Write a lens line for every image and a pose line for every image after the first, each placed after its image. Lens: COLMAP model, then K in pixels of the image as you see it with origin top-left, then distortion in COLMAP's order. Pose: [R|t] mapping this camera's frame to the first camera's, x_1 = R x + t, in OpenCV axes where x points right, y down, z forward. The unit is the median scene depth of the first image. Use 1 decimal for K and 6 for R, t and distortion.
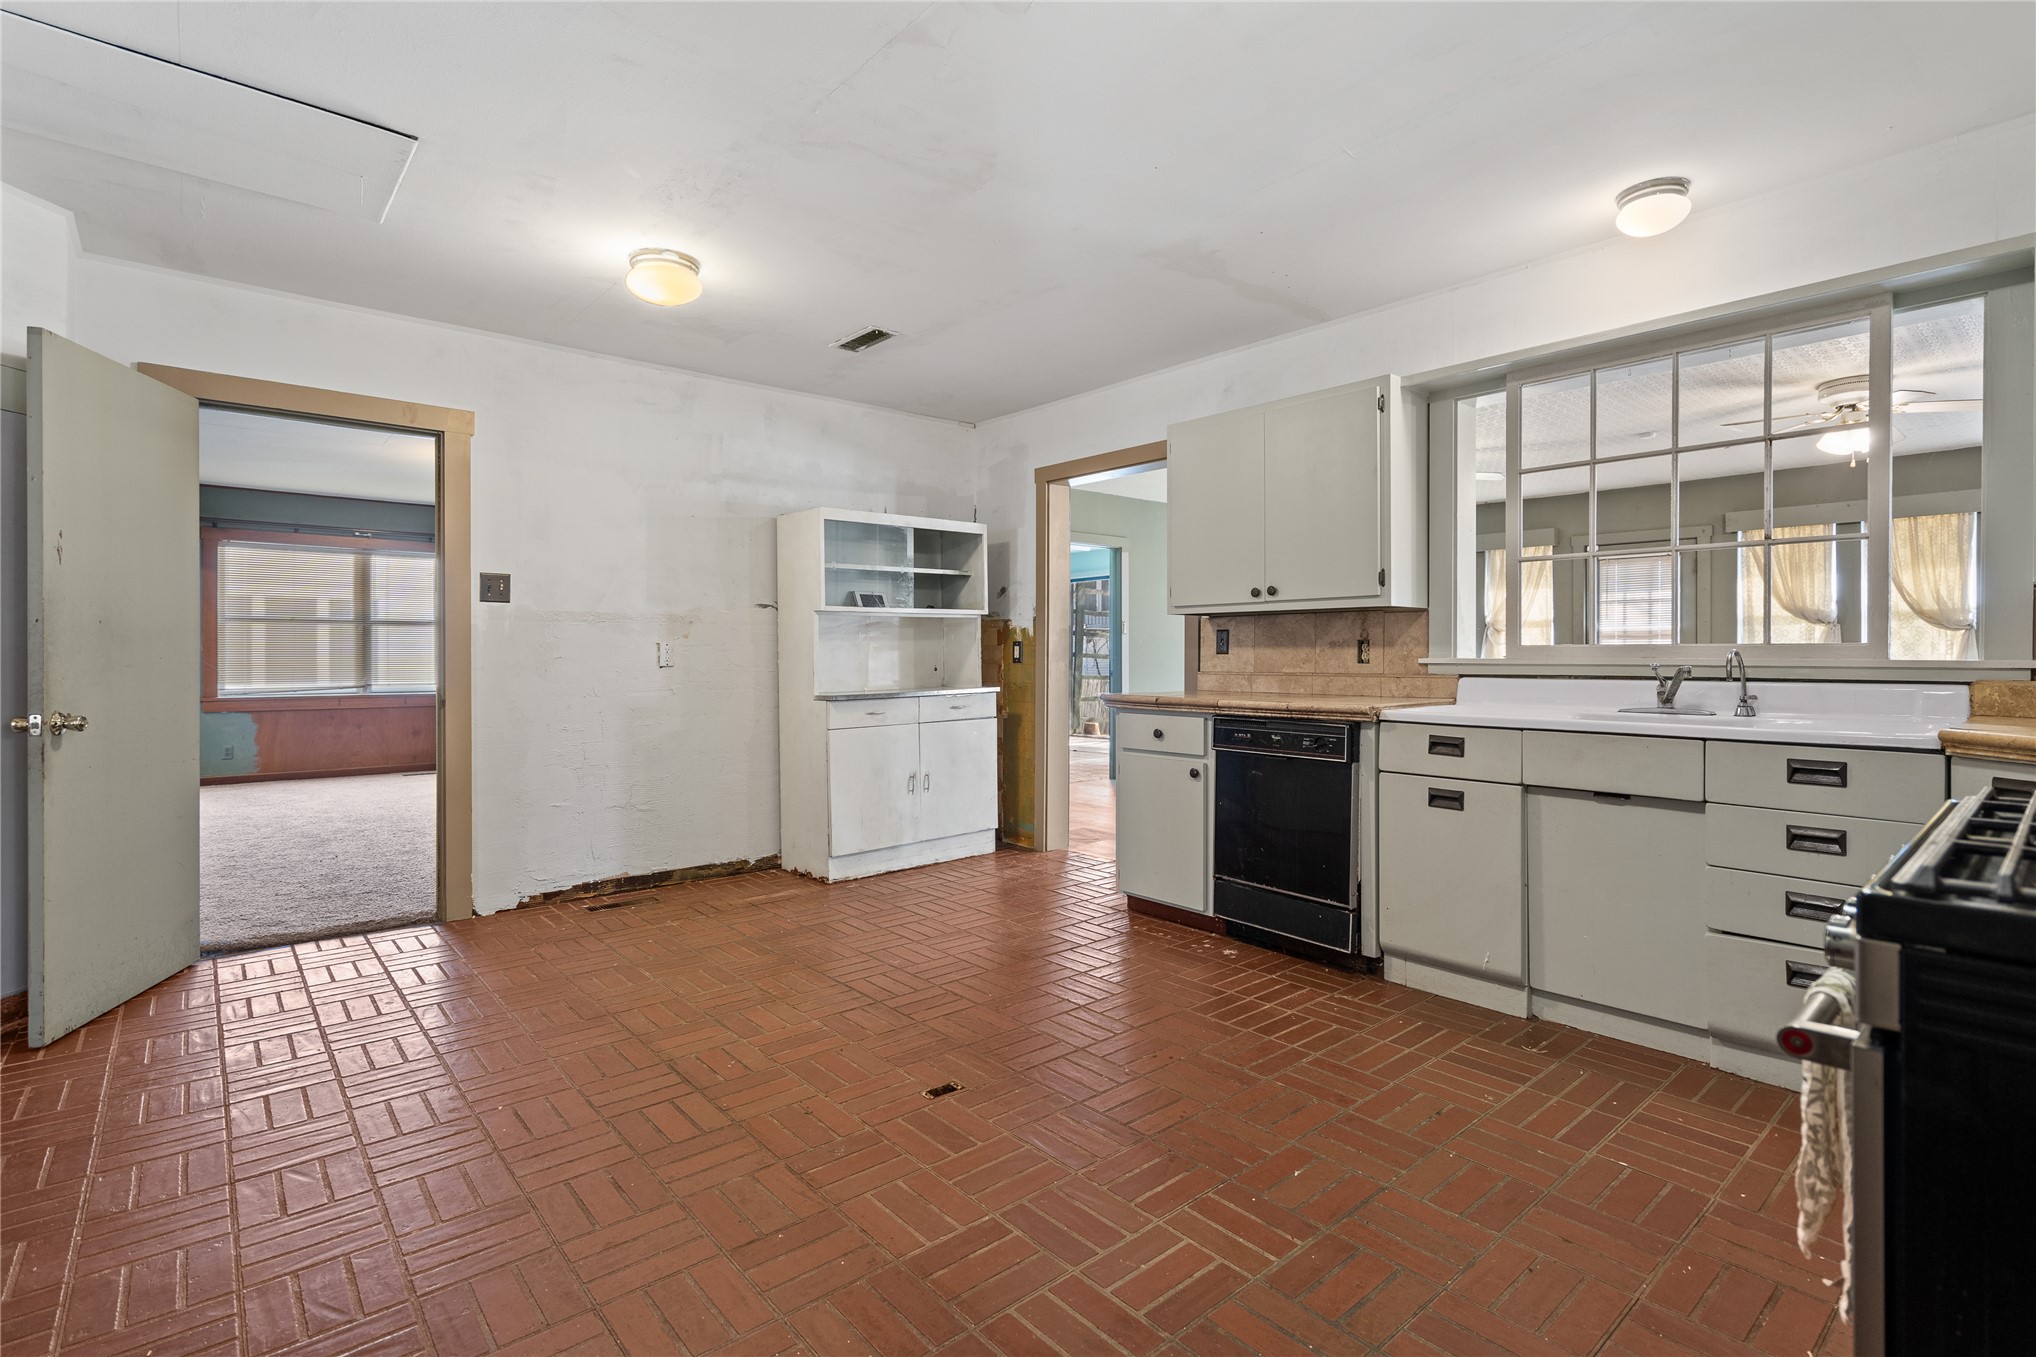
lens RADIAL K [[970.0, 0, 1026.4], [0, 970.0, 657.9], [0, 0, 1]] dist [-0.000422, 0.001243]
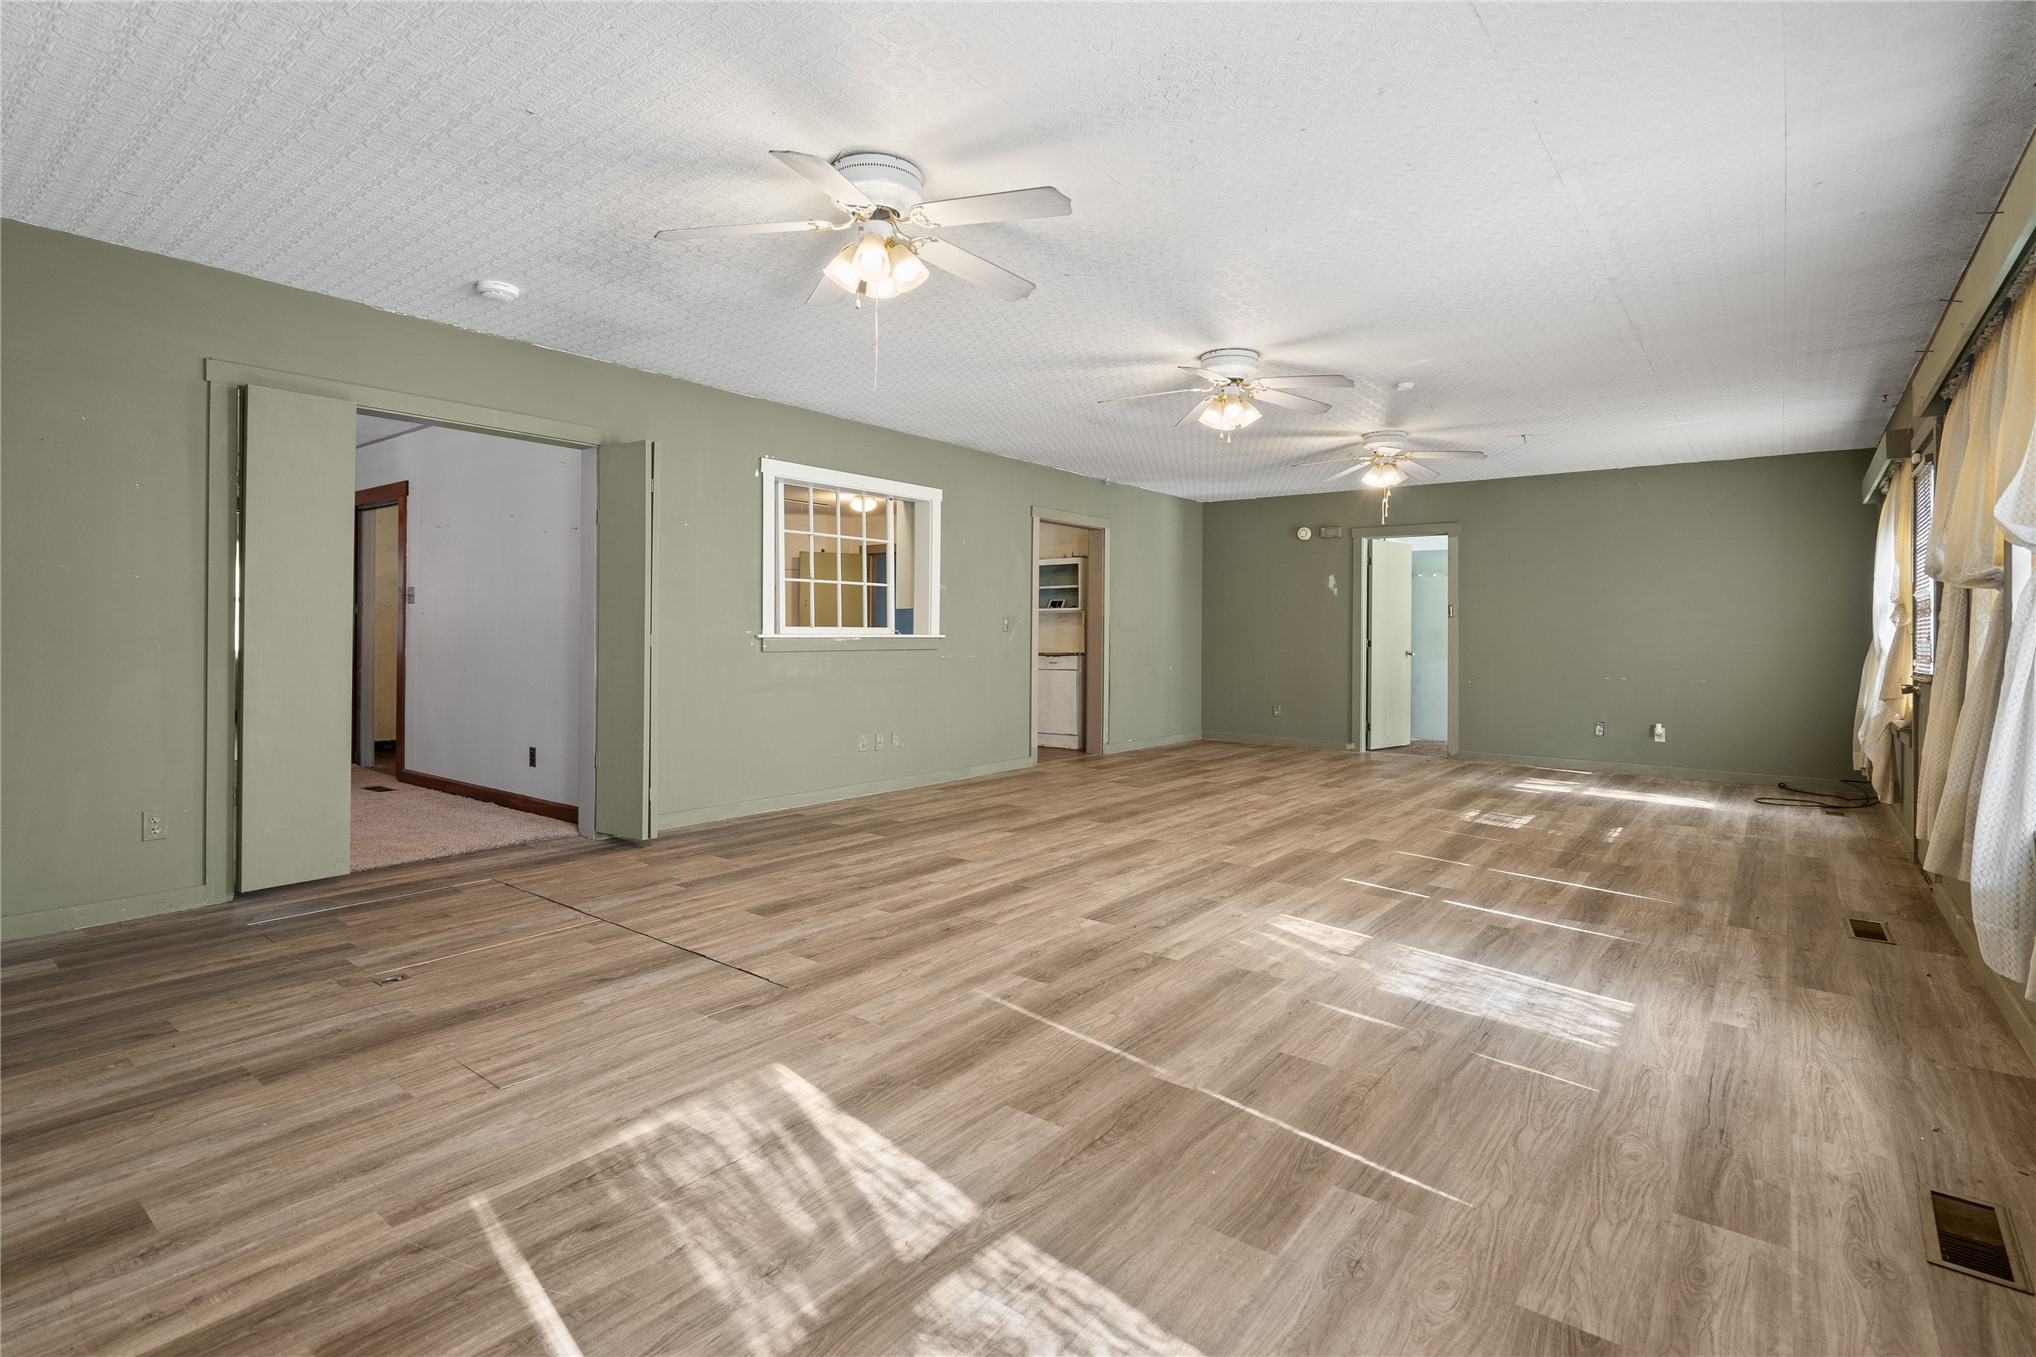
lens RADIAL K [[970.0, 0, 1009.8], [0, 970.0, 616.7], [0, 0, 1]] dist [-0.000422, 0.001243]
pose [[0.171740, -0.012447, -0.985064, 2.336156], [-0.012415, 0.999813, -0.014798, -0.006992], [0.985064, 0.014771, 0.171554, 0.780075]]
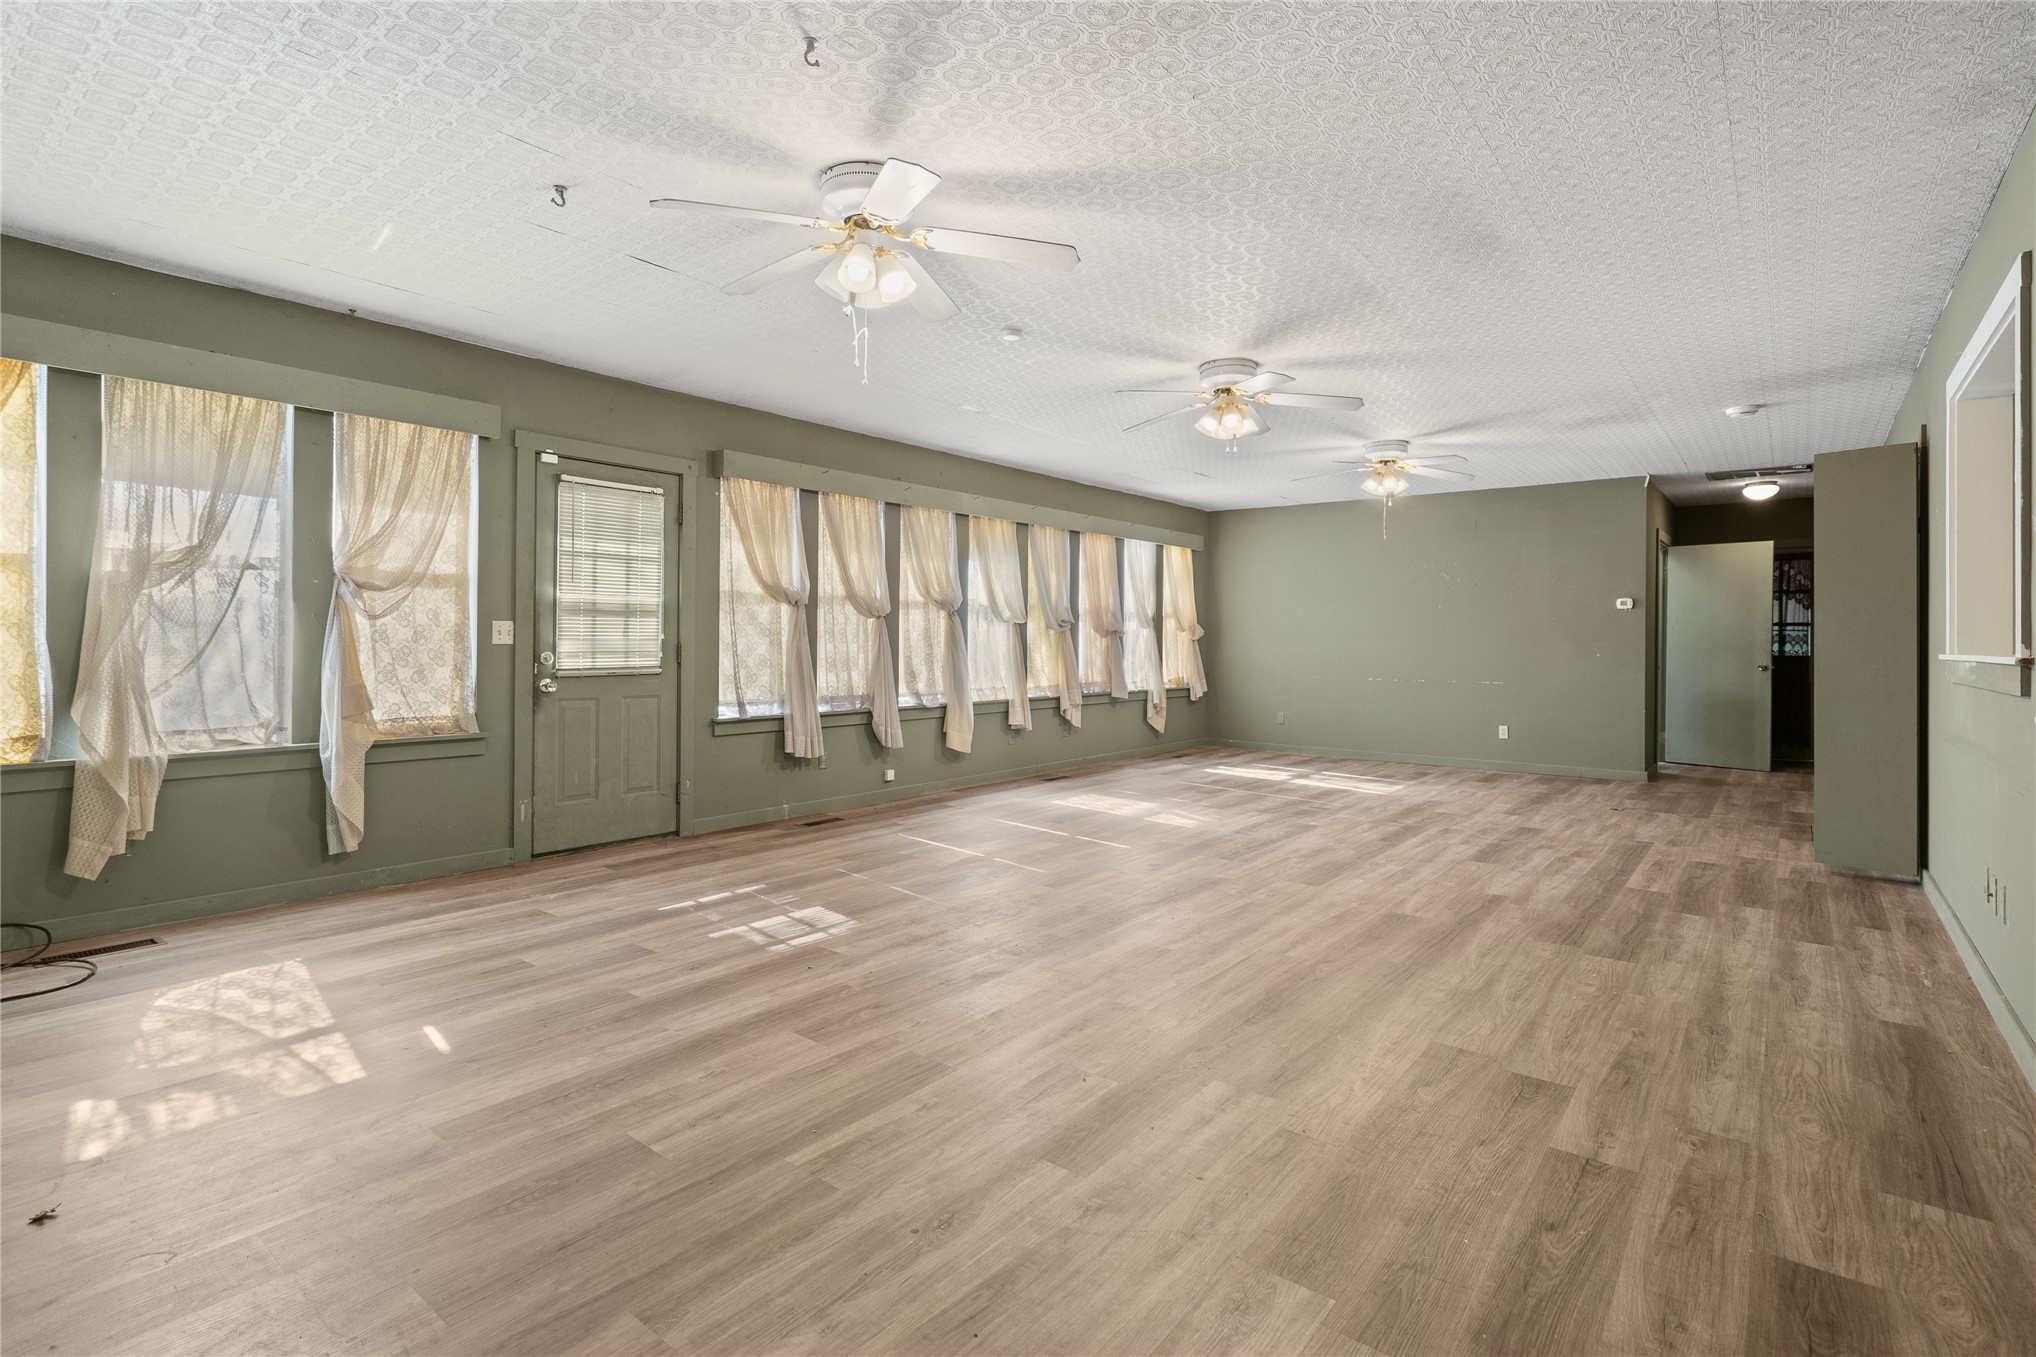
lens RADIAL K [[970.0, 0, 1031.0], [0, 970.0, 666.1], [0, 0, 1]] dist [-0.000422, 0.001243]
pose [[-0.176225, -0.026308, 0.983998, -0.110819], [-0.004268, 0.999654, 0.025963, -0.008775], [-0.984341, 0.000376, -0.176277, 1.814200]]
